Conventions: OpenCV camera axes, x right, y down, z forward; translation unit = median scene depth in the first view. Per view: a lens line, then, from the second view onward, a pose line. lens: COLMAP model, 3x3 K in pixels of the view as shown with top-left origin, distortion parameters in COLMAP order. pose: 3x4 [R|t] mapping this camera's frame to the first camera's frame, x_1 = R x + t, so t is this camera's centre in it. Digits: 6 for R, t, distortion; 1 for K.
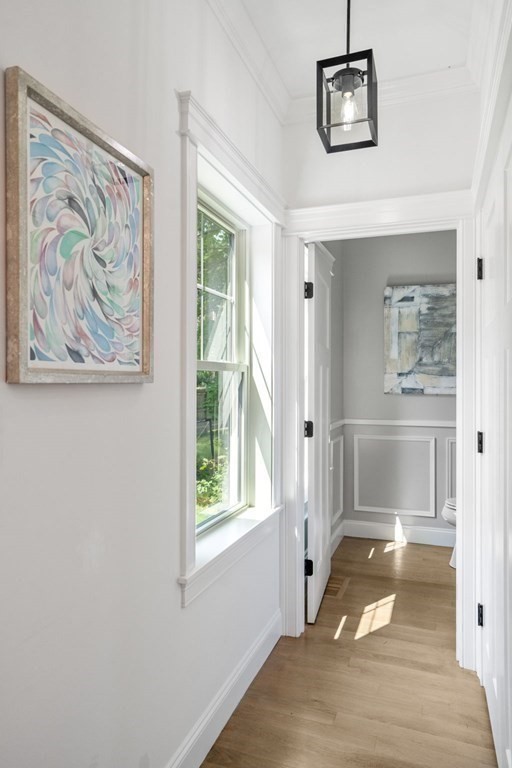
lens RADIAL K [[525.3, 0, 256.0], [0, 525.3, 384.0], [0, 0, 1]] dist [0.002002, 0.002404]
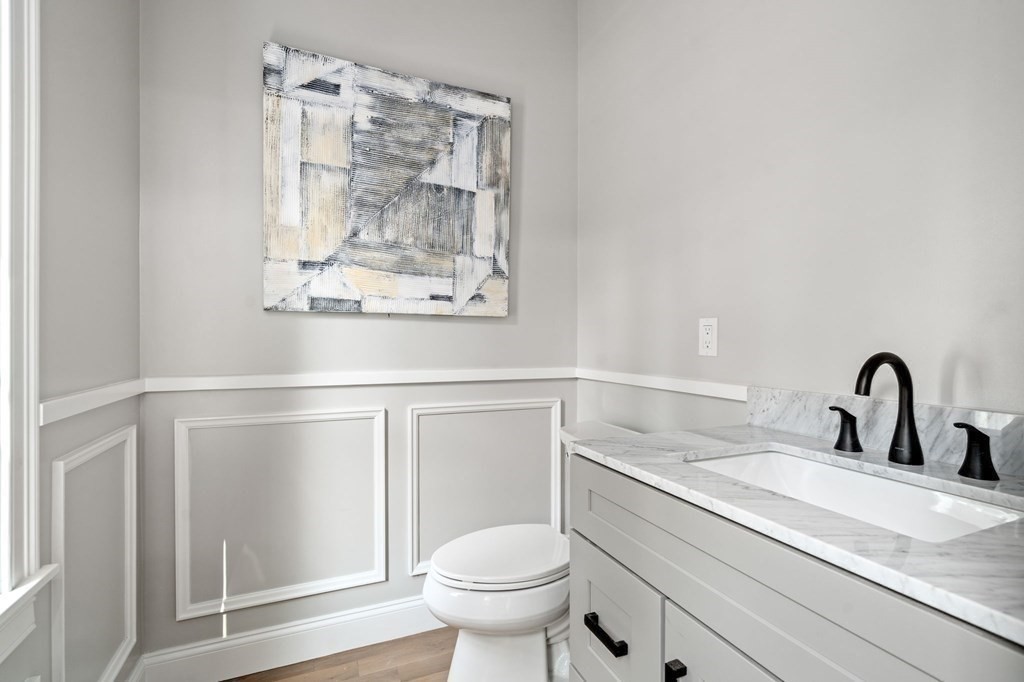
lens RADIAL K [[469.7, 0, 511.8], [0, 469.7, 342.2], [0, 0, 1]] dist [-0.001492, 0.000447]
pose [[0.737842, -0.002328, 0.674970, 0.144275], [0.000271, 0.999995, 0.003153, 0.043042], [-0.674974, -0.002143, 0.737839, 0.619198]]
